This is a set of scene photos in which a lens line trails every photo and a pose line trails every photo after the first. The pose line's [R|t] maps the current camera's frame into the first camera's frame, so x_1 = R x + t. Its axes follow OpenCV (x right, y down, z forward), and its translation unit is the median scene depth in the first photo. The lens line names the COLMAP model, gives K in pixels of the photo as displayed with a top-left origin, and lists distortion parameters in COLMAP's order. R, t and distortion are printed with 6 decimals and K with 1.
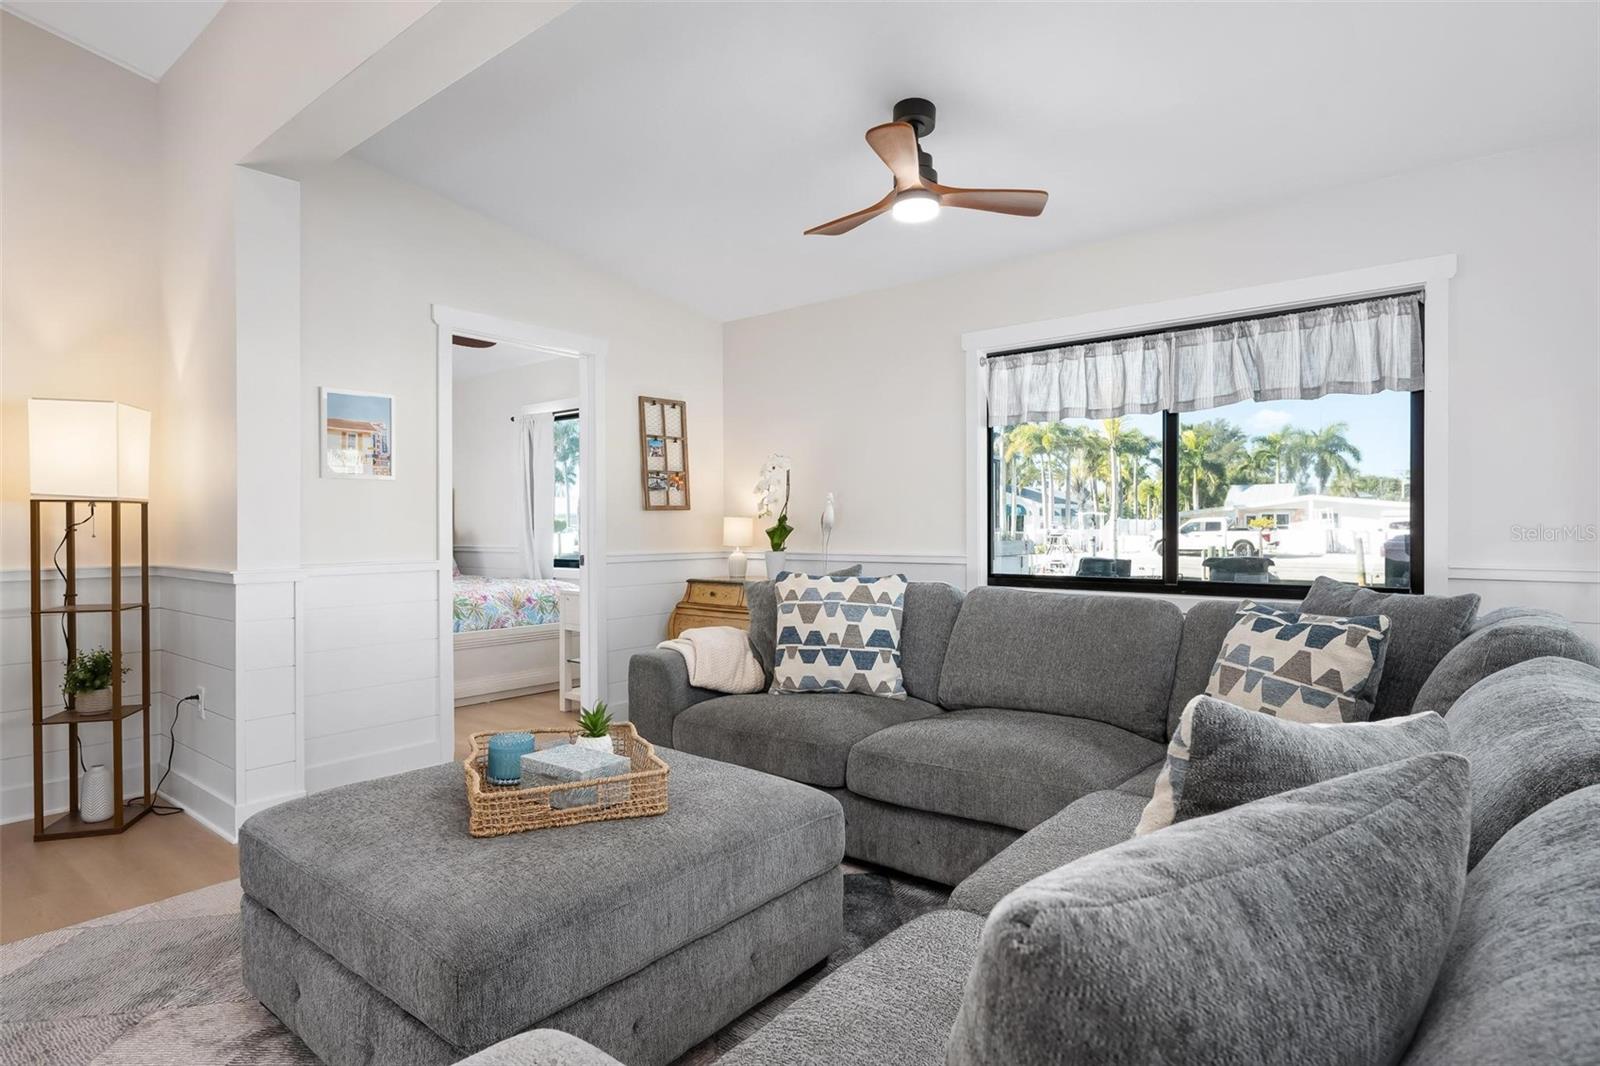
lens RADIAL K [[838.9, 0, 800.0], [0, 838.9, 533.0], [0, 0, 1]] dist [-0.001162, 0.000086]
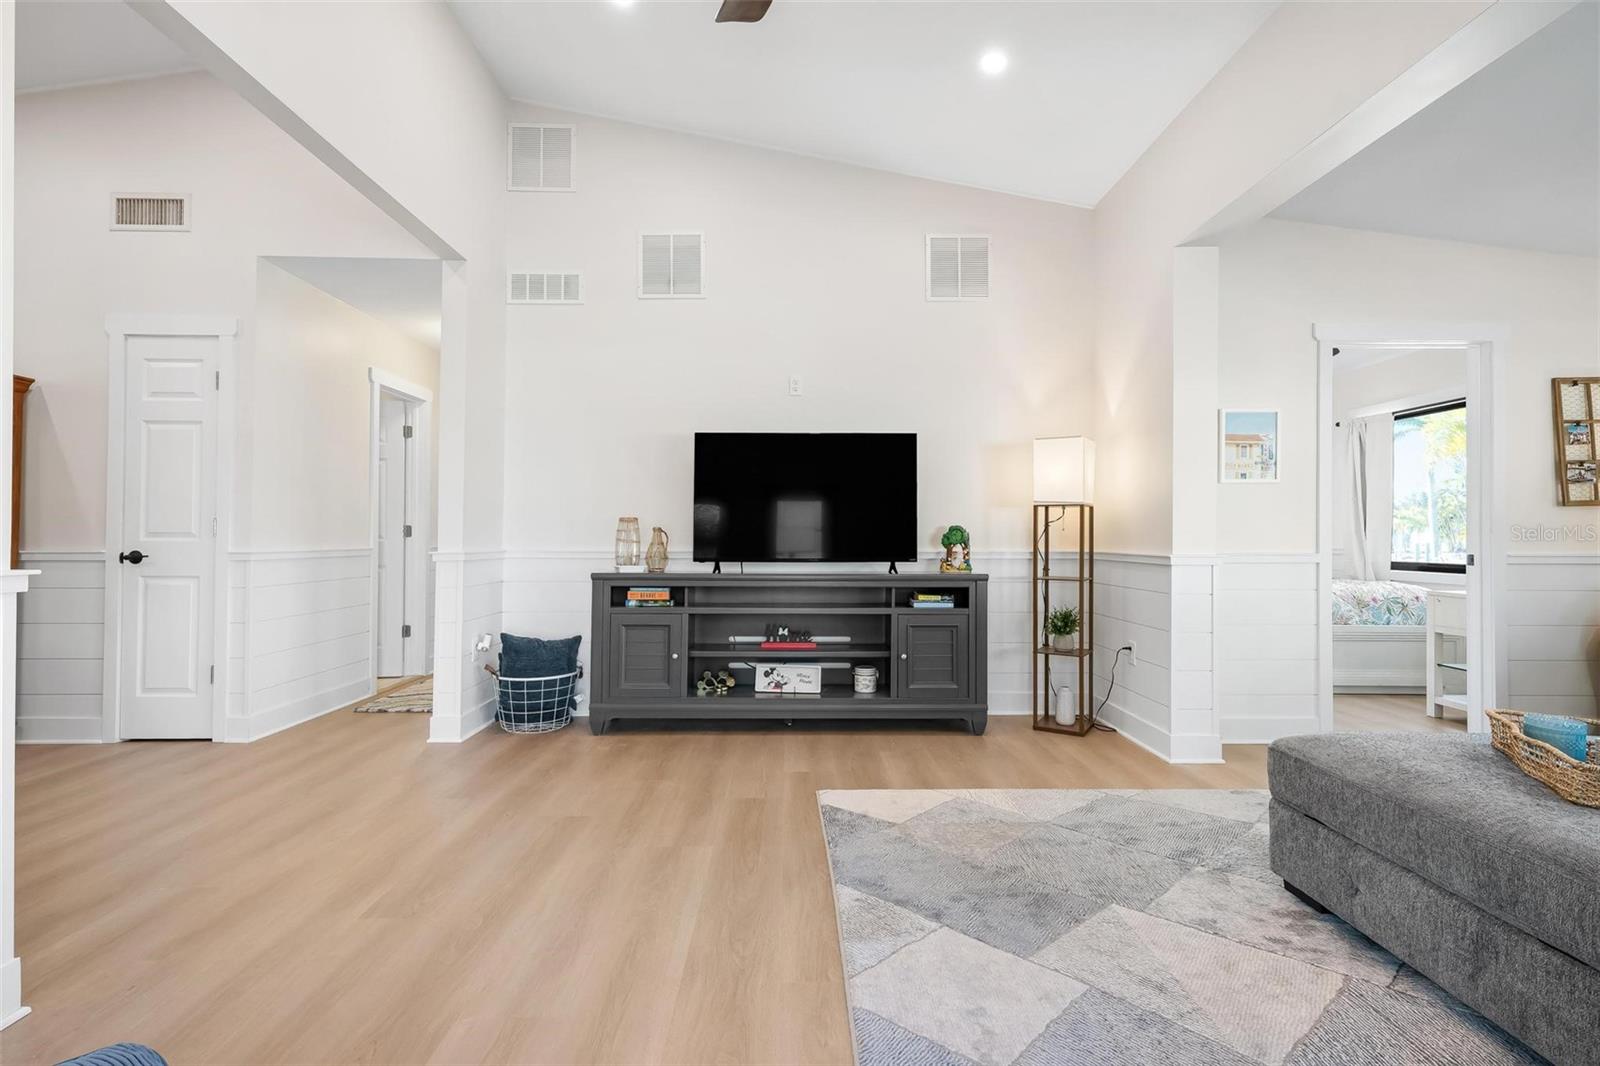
lens RADIAL K [[724.5, 0, 800.0], [0, 724.5, 533.0], [0, 0, 1]] dist [0.007097, -0.000036]
pose [[0.638248, 0.001352, -0.769830, -0.151884], [-0.011349, 0.999906, -0.007654, 0.023274], [0.769747, 0.013622, 0.638204, -0.154851]]
